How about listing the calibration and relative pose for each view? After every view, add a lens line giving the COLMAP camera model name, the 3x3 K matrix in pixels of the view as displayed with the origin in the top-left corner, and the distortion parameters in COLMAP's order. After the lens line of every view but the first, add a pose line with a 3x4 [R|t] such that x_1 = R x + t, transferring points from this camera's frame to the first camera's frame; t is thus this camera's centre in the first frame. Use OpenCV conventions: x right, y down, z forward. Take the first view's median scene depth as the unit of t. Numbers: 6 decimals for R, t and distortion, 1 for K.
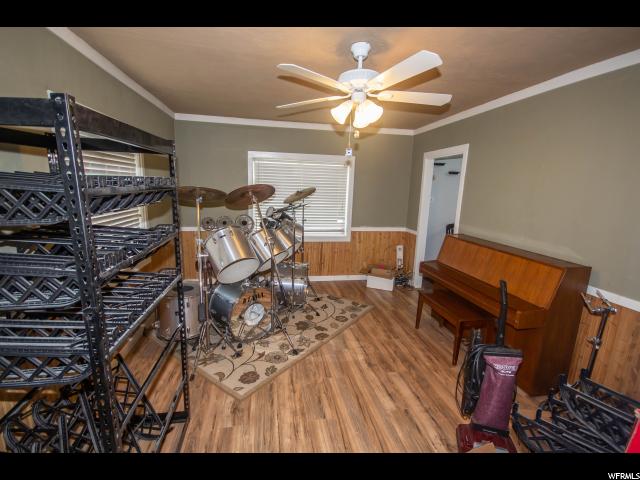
lens RADIAL K [[302.3, 0, 319.7], [0, 302.3, 240.0], [0, 0, 1]] dist [0.002158, 0.000152]
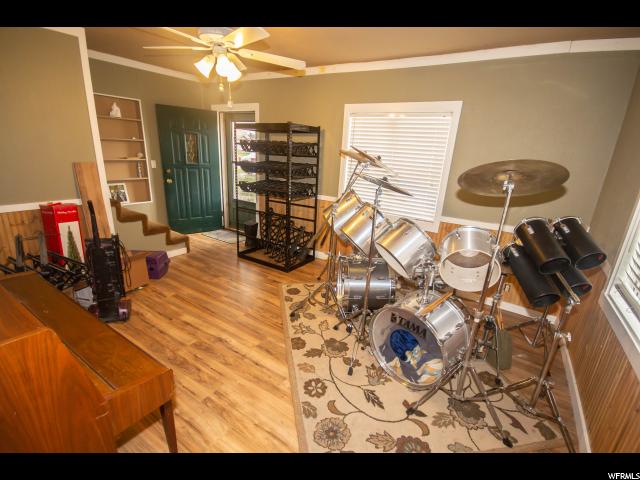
lens RADIAL K [[302.3, 0, 320.2], [0, 302.3, 244.6], [0, 0, 1]] dist [0.002158, 0.000152]
pose [[-0.685645, 0.152410, -0.711802, 0.589612], [-0.205620, 0.897465, 0.390227, -0.275704], [0.698292, 0.413918, -0.584004, 1.700036]]
